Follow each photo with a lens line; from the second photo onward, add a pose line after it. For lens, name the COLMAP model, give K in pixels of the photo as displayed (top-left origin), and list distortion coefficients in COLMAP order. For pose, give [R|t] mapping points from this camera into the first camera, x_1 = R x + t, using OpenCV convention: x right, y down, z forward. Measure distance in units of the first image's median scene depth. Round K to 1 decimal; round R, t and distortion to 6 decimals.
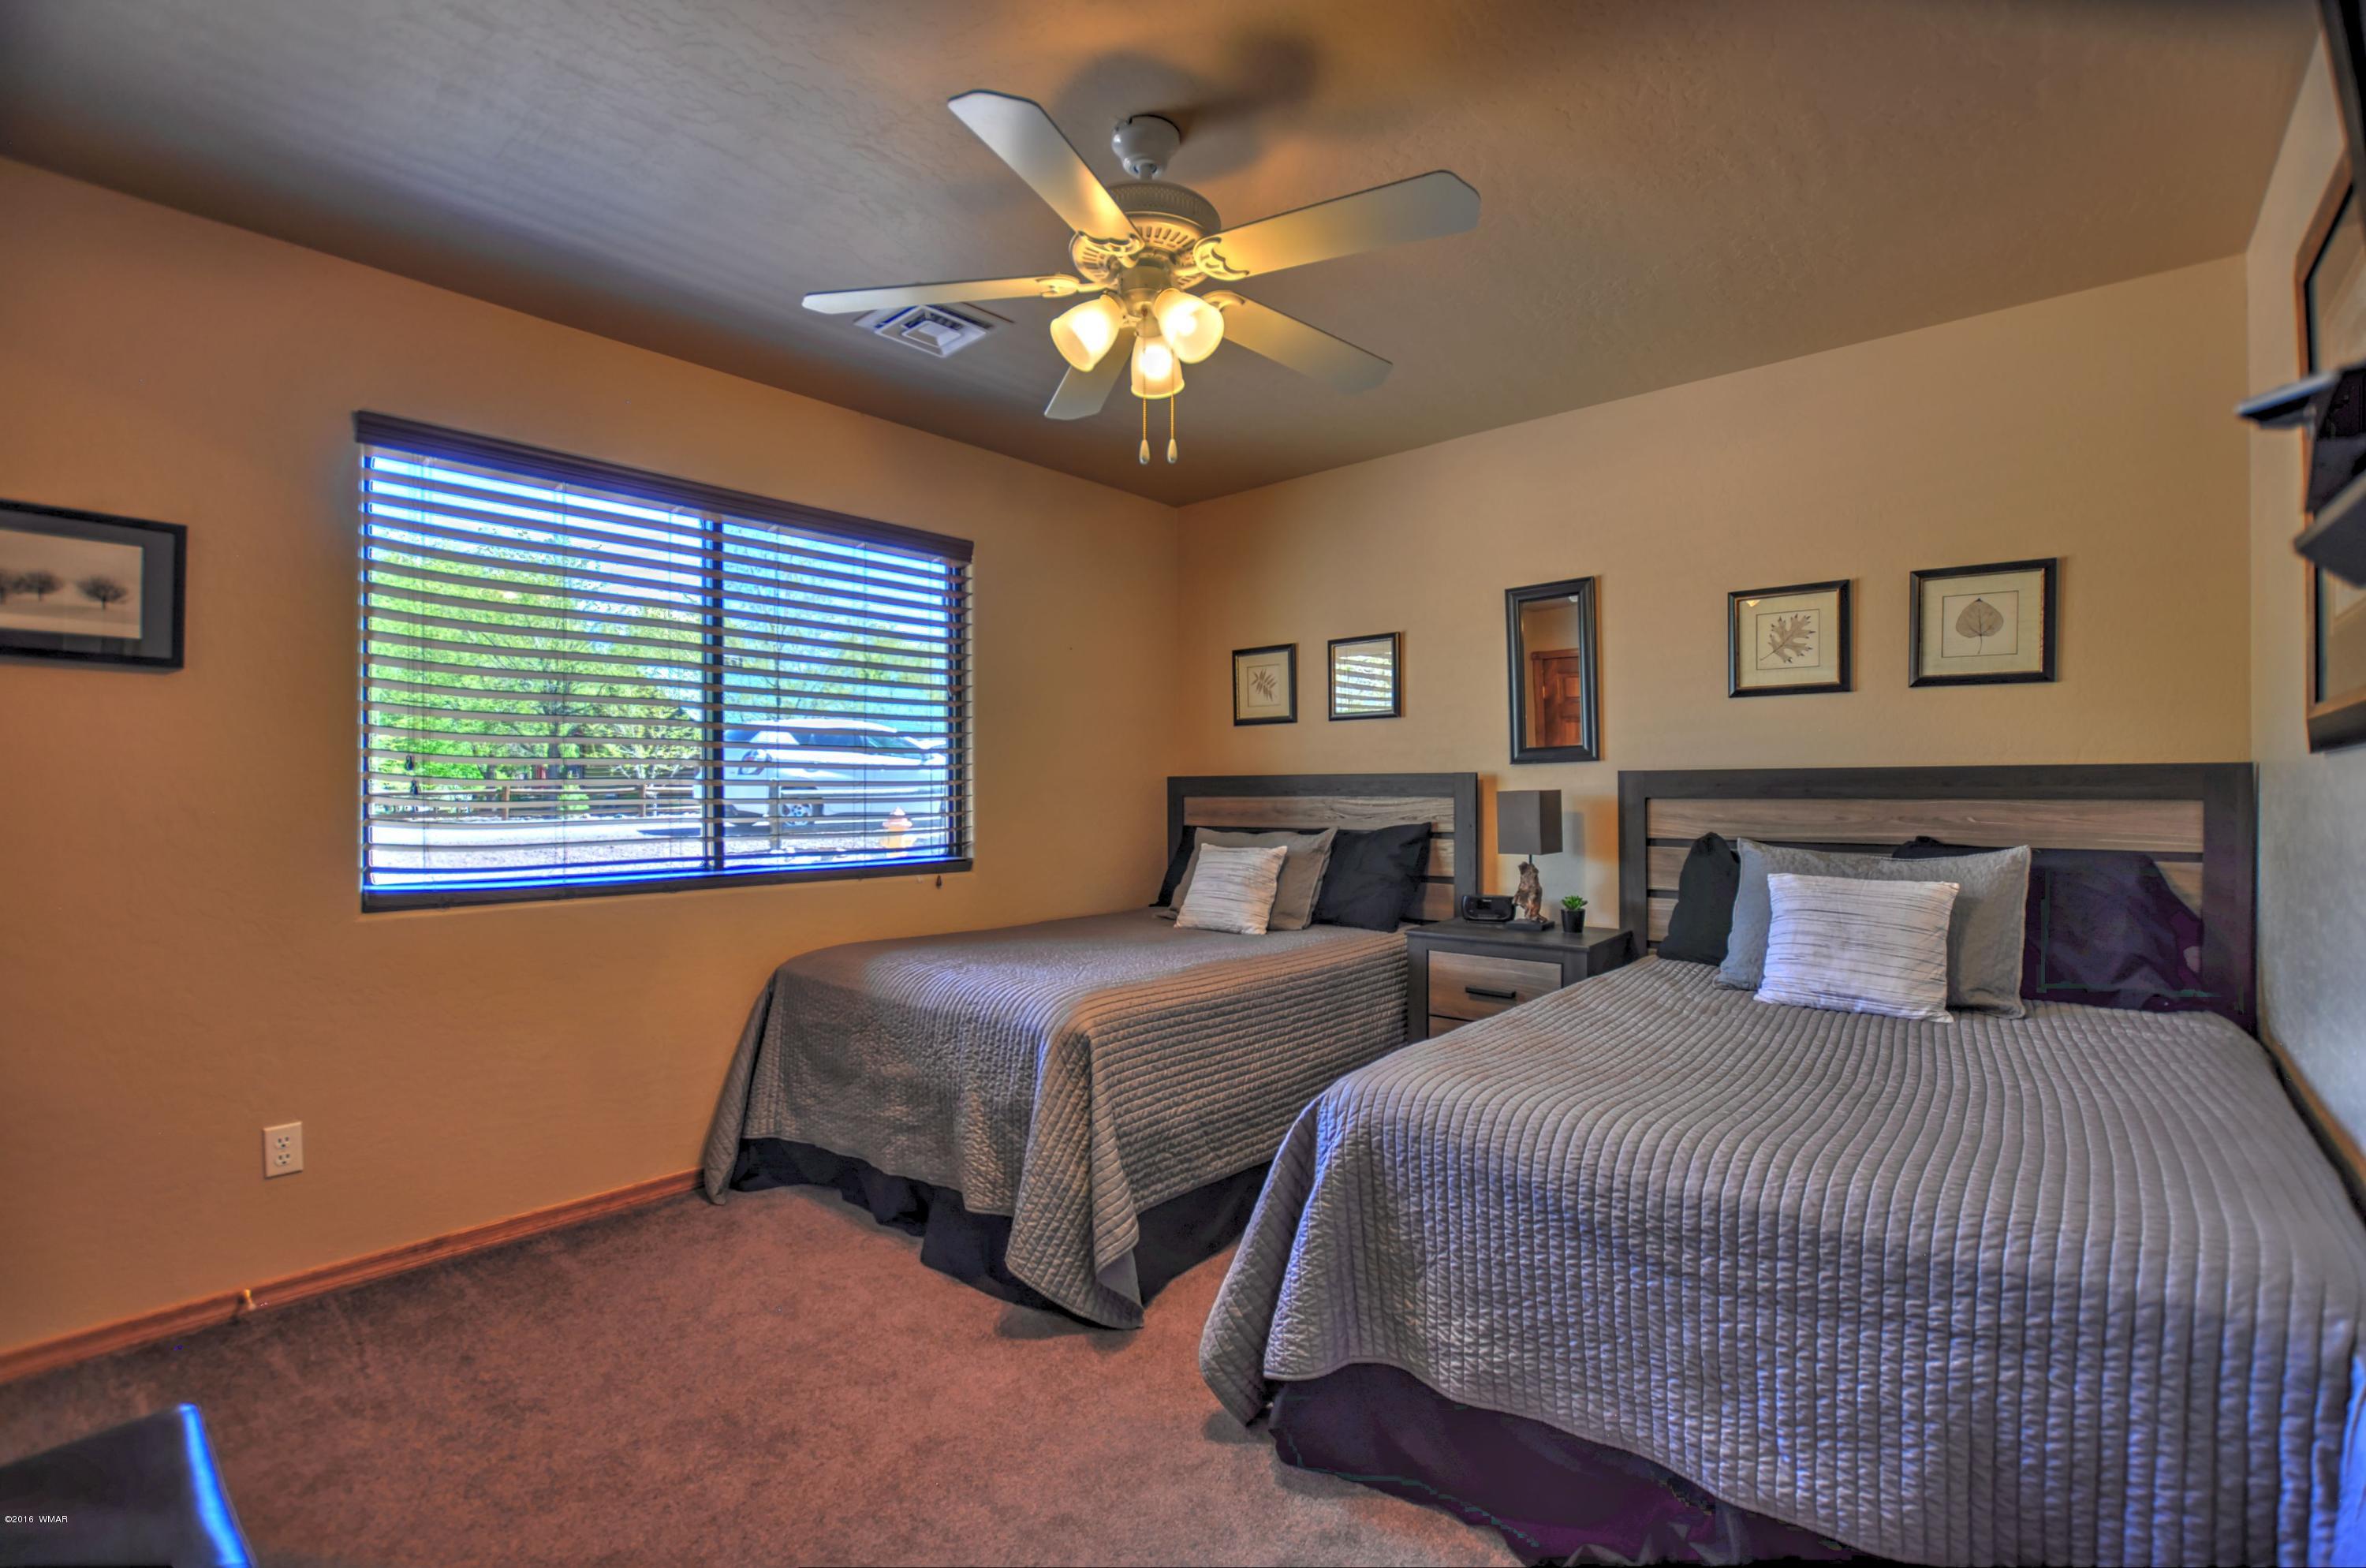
lens RADIAL K [[1038.9, 0, 1172.9], [0, 1038.9, 794.0], [0, 0, 1]] dist [-0.028539, 0.002519]
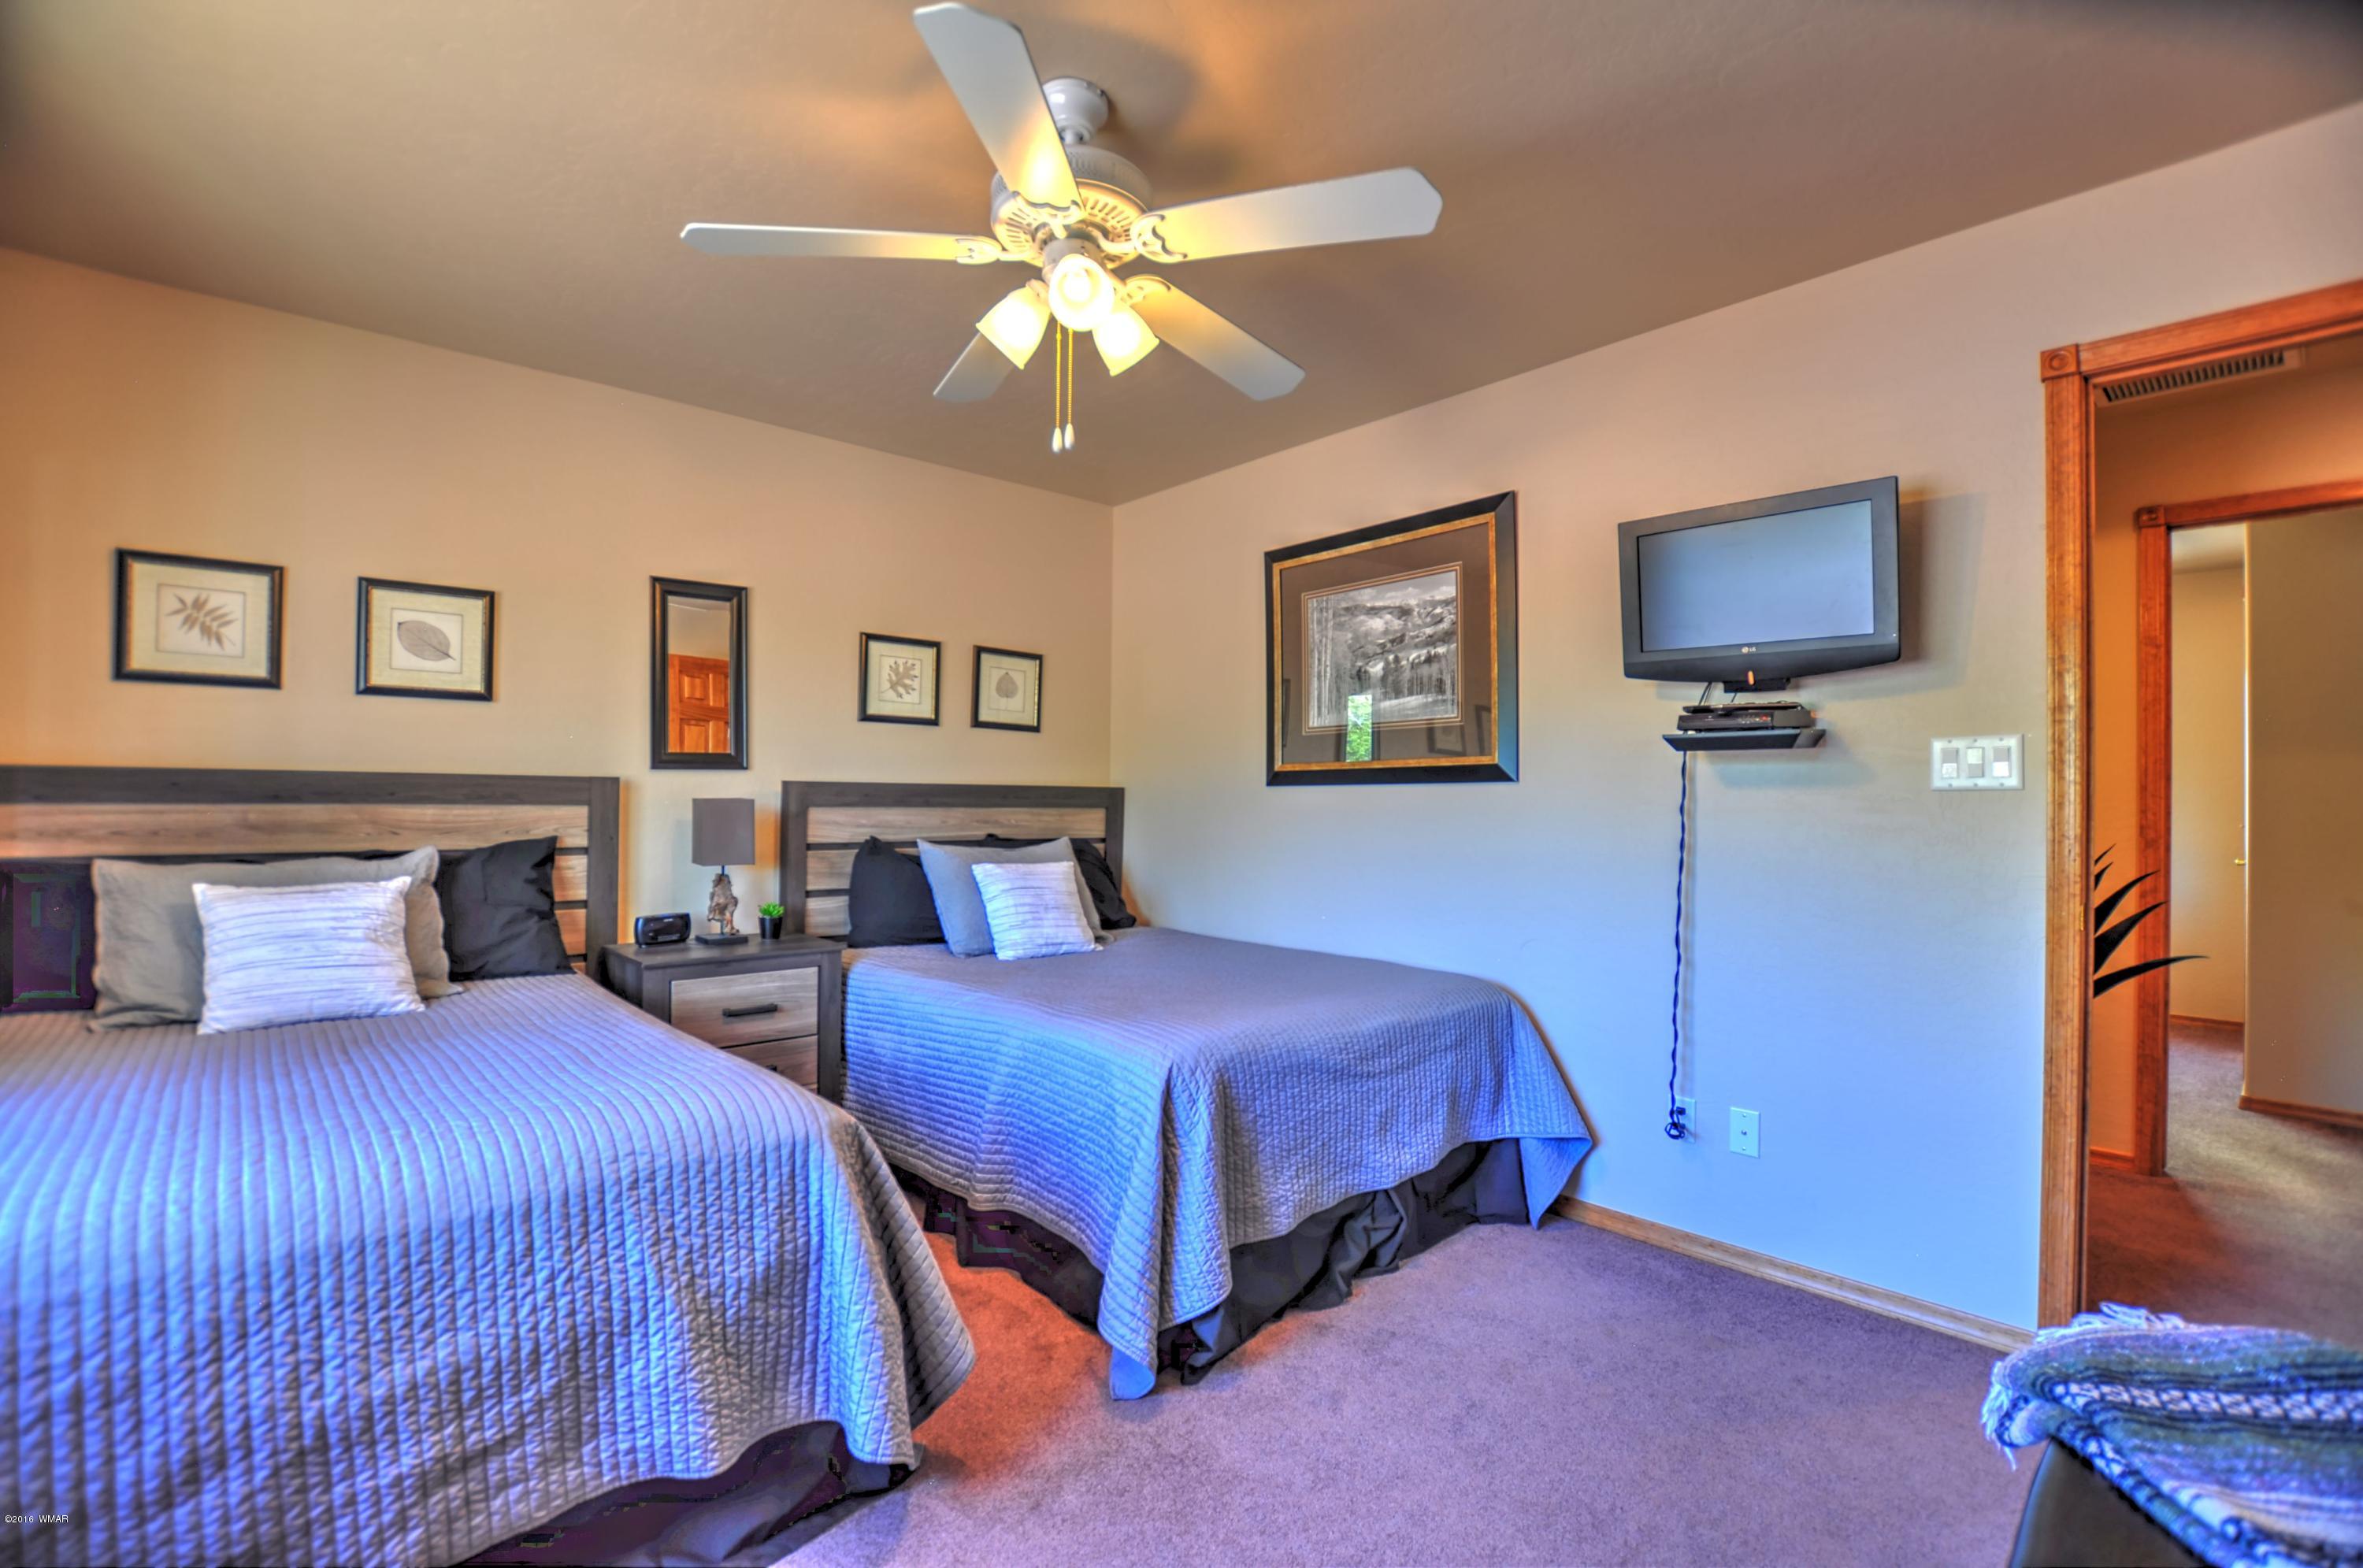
lens RADIAL K [[1037.5, 0, 1175.2], [0, 1037.5, 794.3], [0, 0, 1]] dist [-0.028539, 0.002519]
pose [[0.124386, 0.012210, 0.992159, -0.563024], [-0.003183, 0.999924, -0.011906, 0.002721], [-0.992229, -0.001677, 0.124416, 0.477244]]
